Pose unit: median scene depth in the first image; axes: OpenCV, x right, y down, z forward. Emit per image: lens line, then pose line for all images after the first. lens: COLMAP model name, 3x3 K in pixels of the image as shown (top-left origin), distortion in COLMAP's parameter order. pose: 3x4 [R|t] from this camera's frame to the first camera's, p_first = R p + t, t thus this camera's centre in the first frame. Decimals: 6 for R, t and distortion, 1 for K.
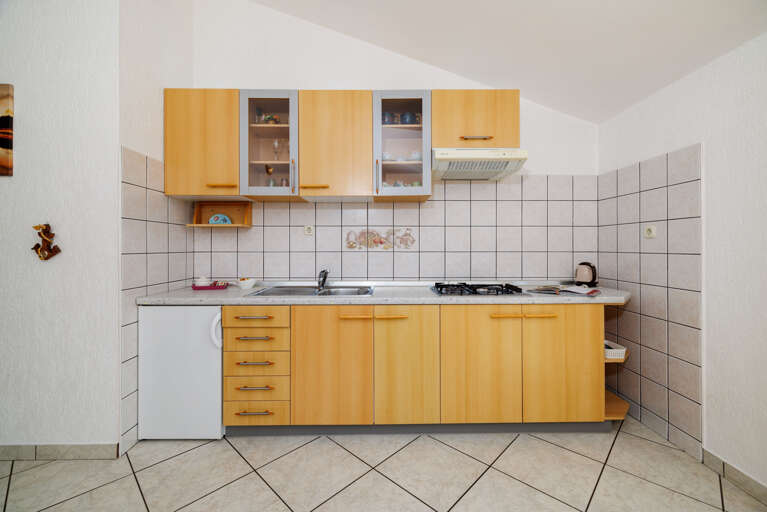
lens RADIAL K [[324.0, 0, 386.3], [0, 324.0, 247.8], [0, 0, 1]] dist [0.001624, 0.000808]
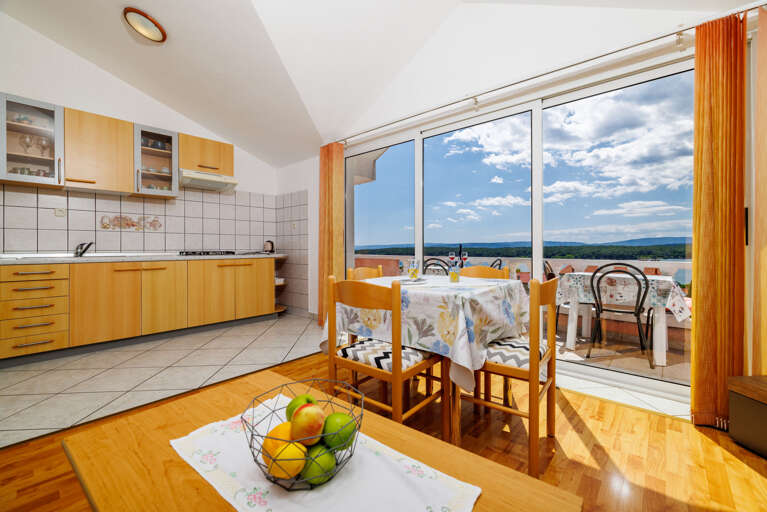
lens RADIAL K [[324.0, 0, 386.3], [0, 324.0, 247.8], [0, 0, 1]] dist [0.001624, 0.000808]
pose [[0.678199, -0.000727, 0.734878, -0.356255], [0.002147, 0.999997, -0.000993, 0.099552], [-0.734875, 0.002251, 0.678199, -0.890700]]
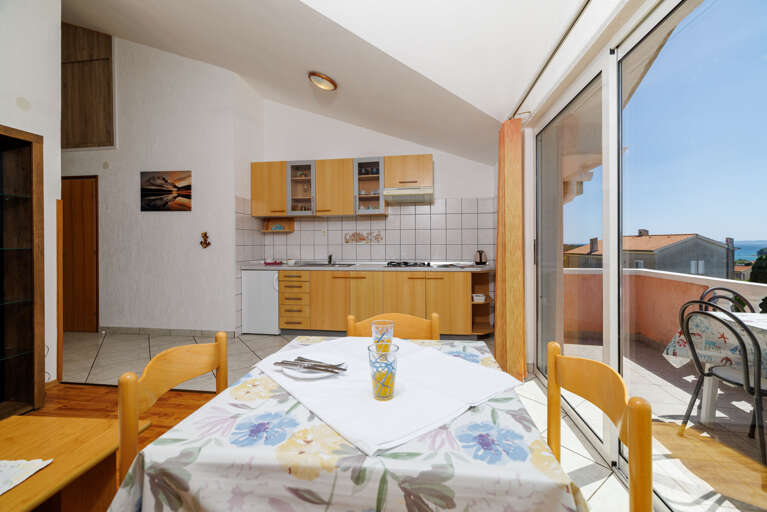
lens RADIAL K [[324.0, 0, 386.3], [0, 324.0, 247.8], [0, 0, 1]] dist [0.001624, 0.000808]
pose [[0.986886, -0.003217, -0.161386, 0.448385], [0.004363, 0.999968, 0.006746, 0.020783], [0.161359, -0.007362, 0.986868, -0.823136]]
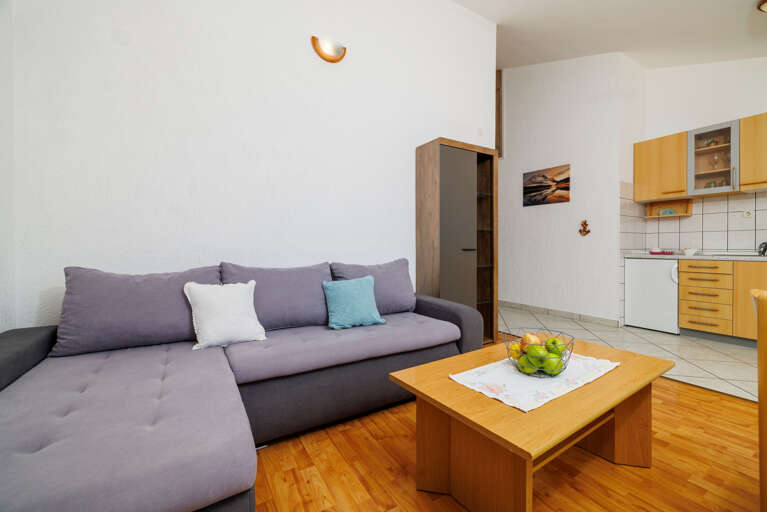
lens RADIAL K [[324.0, 0, 386.3], [0, 324.0, 247.8], [0, 0, 1]] dist [0.001624, 0.000808]
pose [[0.498844, 0.001124, -0.866691, 0.212177], [-0.004055, 0.999991, -0.001038, 0.108161], [0.866682, 0.004032, 0.498844, -1.137042]]
